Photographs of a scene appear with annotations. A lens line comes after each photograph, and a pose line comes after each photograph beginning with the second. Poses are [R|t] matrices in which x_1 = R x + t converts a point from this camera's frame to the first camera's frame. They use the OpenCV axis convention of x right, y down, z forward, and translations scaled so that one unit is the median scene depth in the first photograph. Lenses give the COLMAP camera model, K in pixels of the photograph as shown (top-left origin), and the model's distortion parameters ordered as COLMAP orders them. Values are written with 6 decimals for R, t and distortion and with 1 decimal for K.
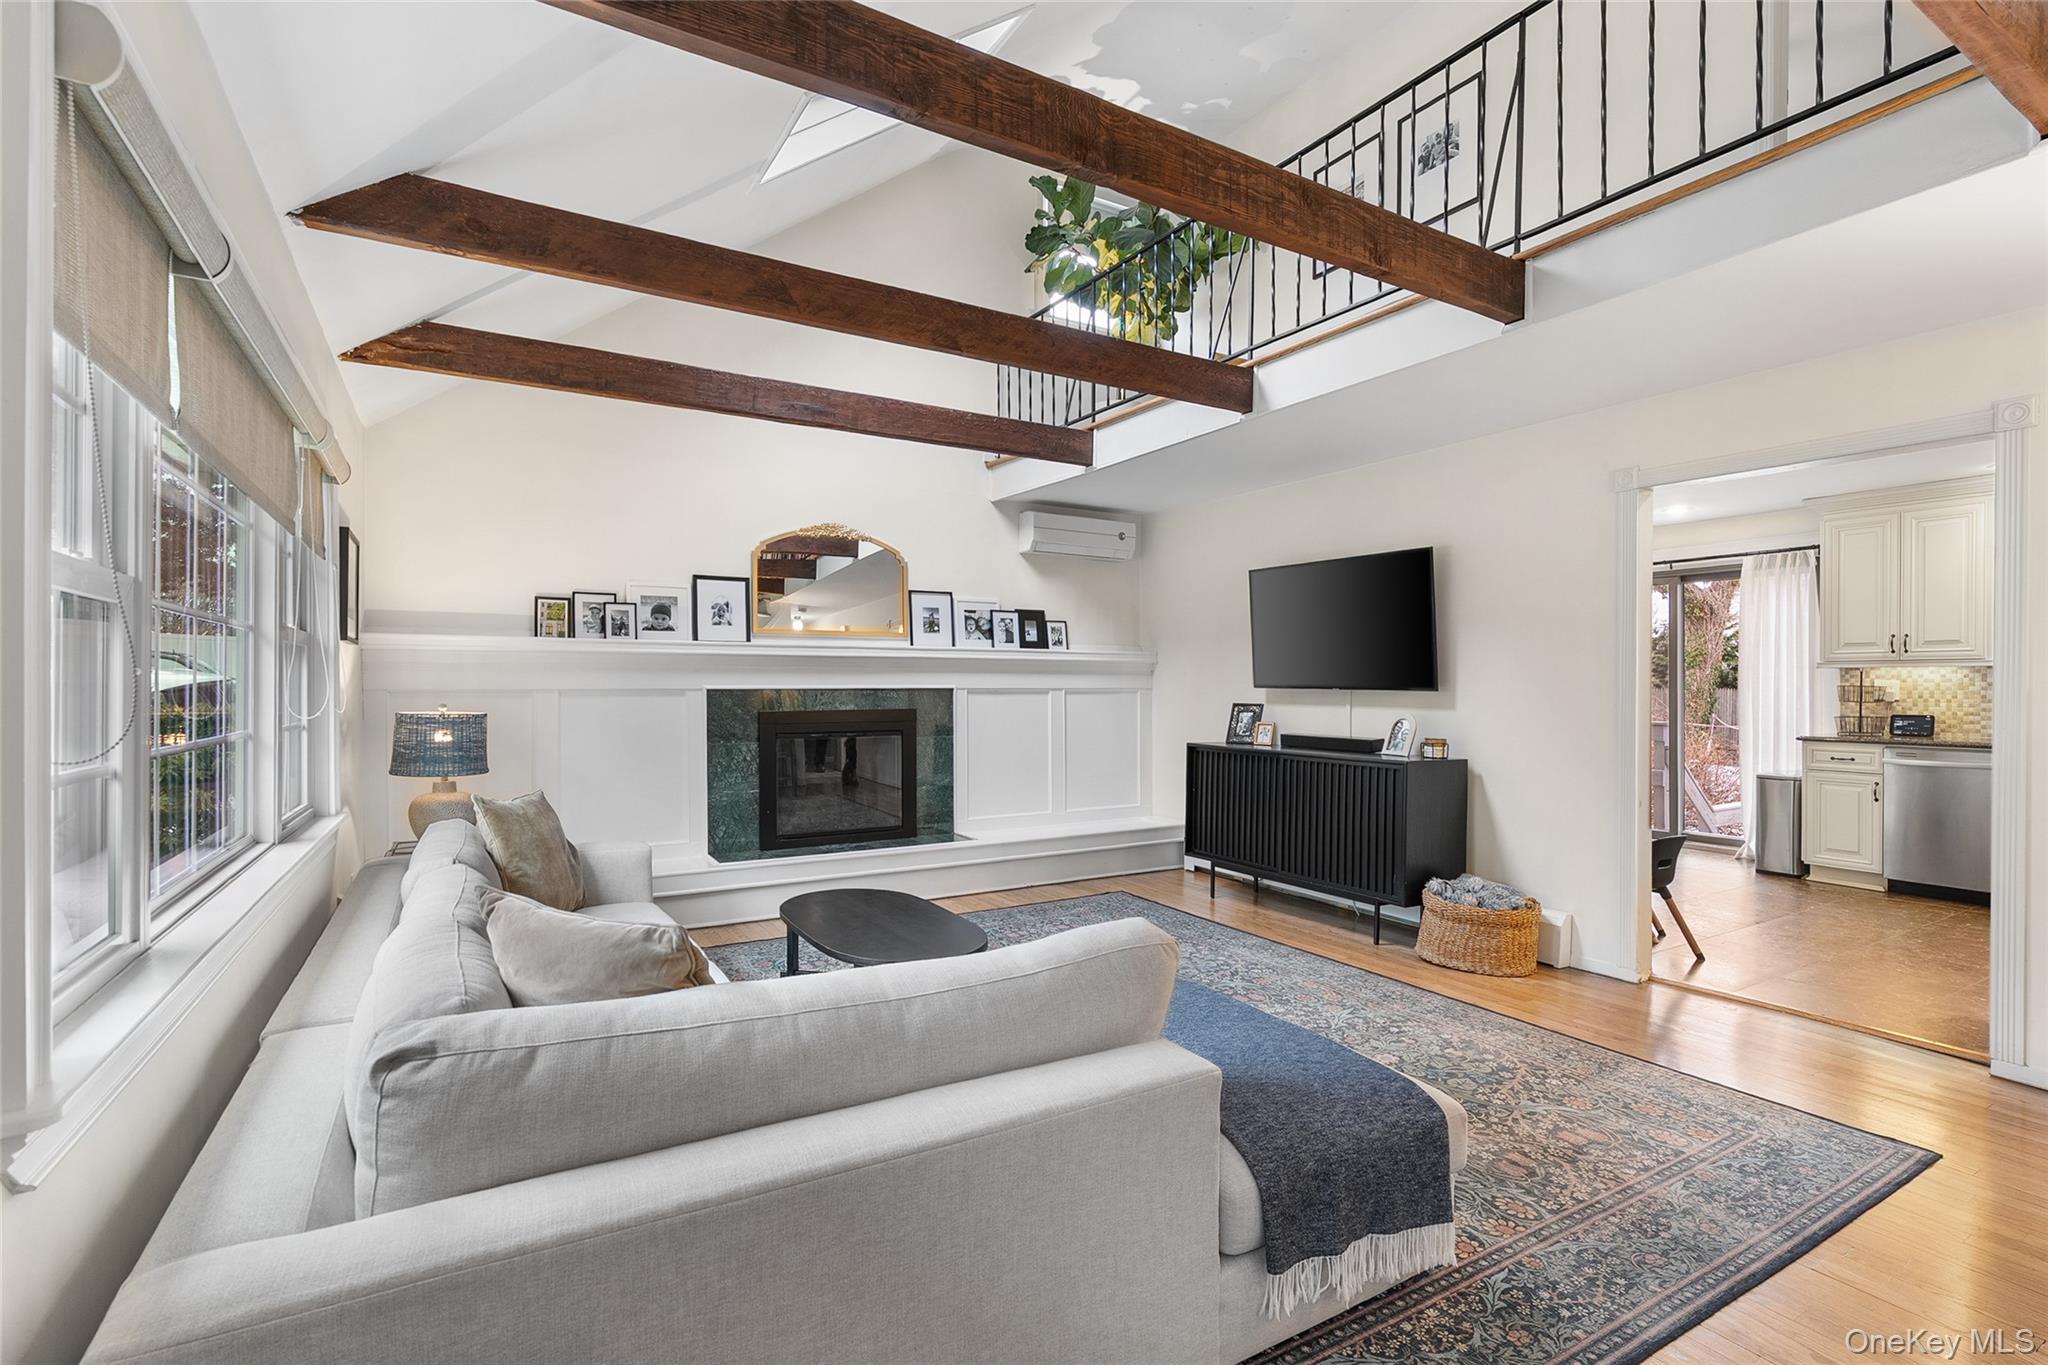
lens RADIAL K [[937.8, 0, 1016.9], [0, 937.8, 691.7], [0, 0, 1]] dist [-0.012426, 0.004500]
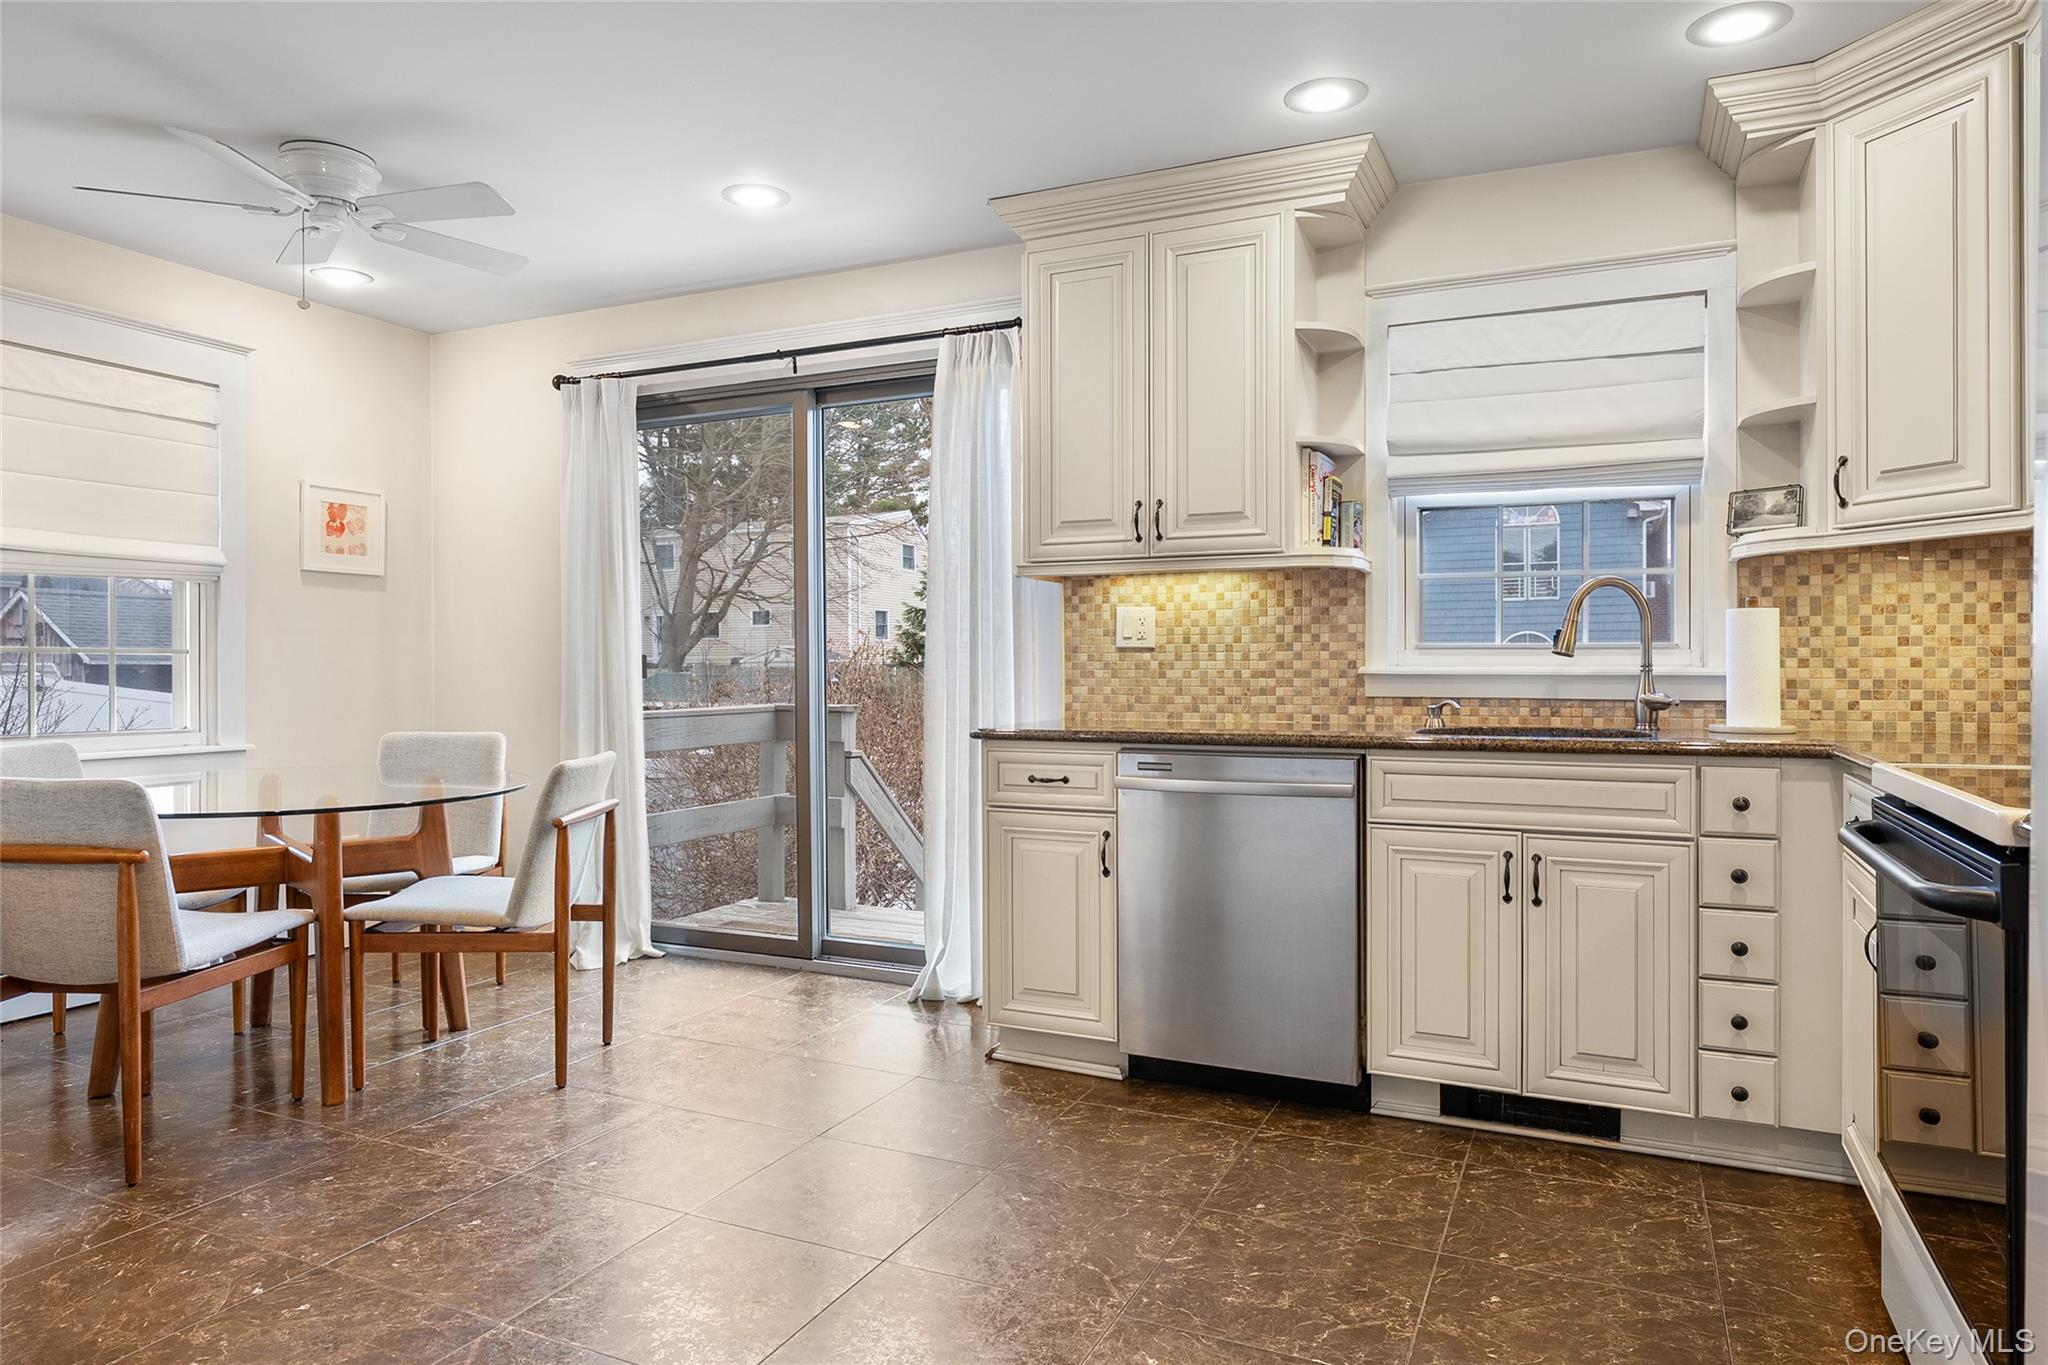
lens RADIAL K [[1249.4, 0, 1023.7], [0, 1249.4, 673.9], [0, 0, 1]] dist [0.003377, 0.000091]
pose [[0.824083, -0.003249, 0.566460, 0.682824], [0.005849, 0.999979, -0.002774, 0.030708], [-0.566440, 0.005599, 0.824084, 0.657050]]
